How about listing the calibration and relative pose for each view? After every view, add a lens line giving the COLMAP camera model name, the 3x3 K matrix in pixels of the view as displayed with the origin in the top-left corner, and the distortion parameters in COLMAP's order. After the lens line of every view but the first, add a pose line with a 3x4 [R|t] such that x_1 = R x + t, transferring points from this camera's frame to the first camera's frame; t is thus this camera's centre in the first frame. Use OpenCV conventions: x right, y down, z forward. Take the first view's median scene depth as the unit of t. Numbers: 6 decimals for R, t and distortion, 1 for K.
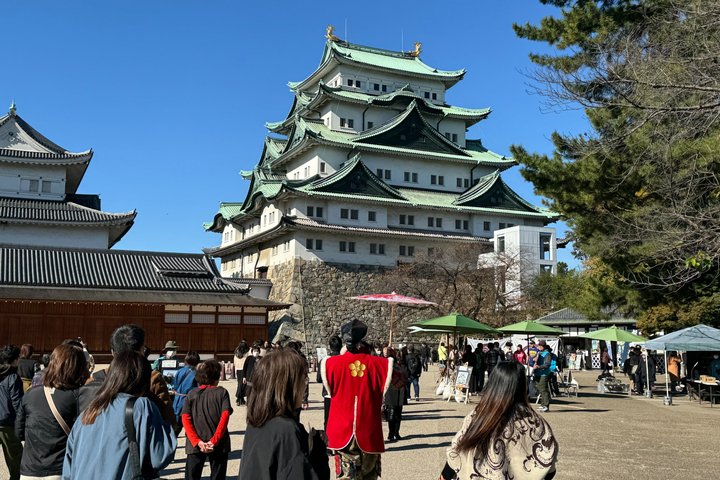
lens RADIAL K [[744.7, 0, 358.2], [0, 744.7, 224.5], [0, 0, 1]] dist [0.113782, 0.000119]
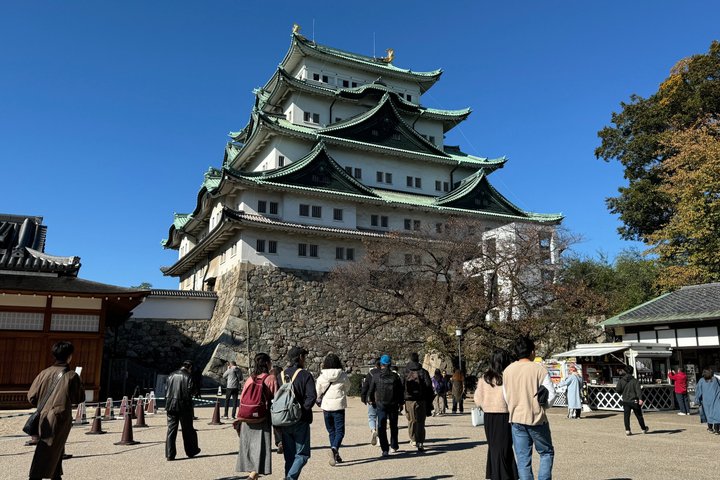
lens RADIAL K [[571.2, 0, 360.0], [0, 571.2, 240.0], [0, 0, 1]] dist [0.129026, -0.000858]
pose [[0.999744, -0.005761, 0.021873, 0.027256], [0.007212, 0.997738, -0.066839, 0.057075], [-0.021439, 0.066980, 0.997524, 0.336578]]
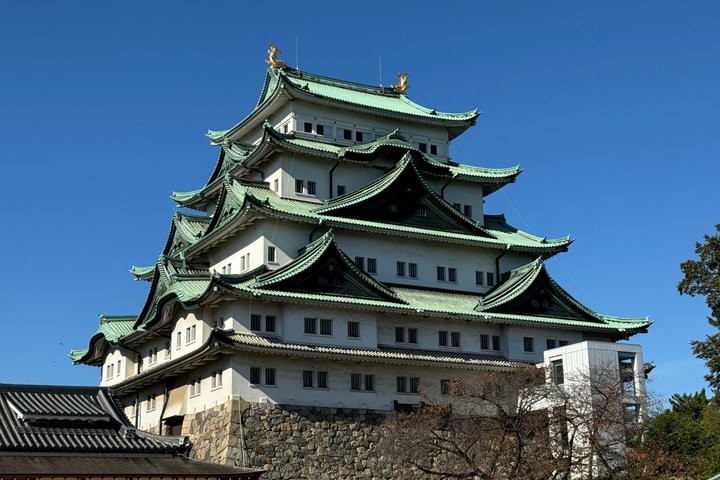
lens RADIAL K [[1051.0, 0, 348.7], [0, 1051.0, 239.6], [0, 0, 1]] dist [0.116981, -0.016027]
pose [[0.997143, -0.008514, 0.075060, -0.048150], [0.017298, 0.992962, -0.117167, 0.016291], [-0.073534, 0.118131, 0.990272, 0.107580]]
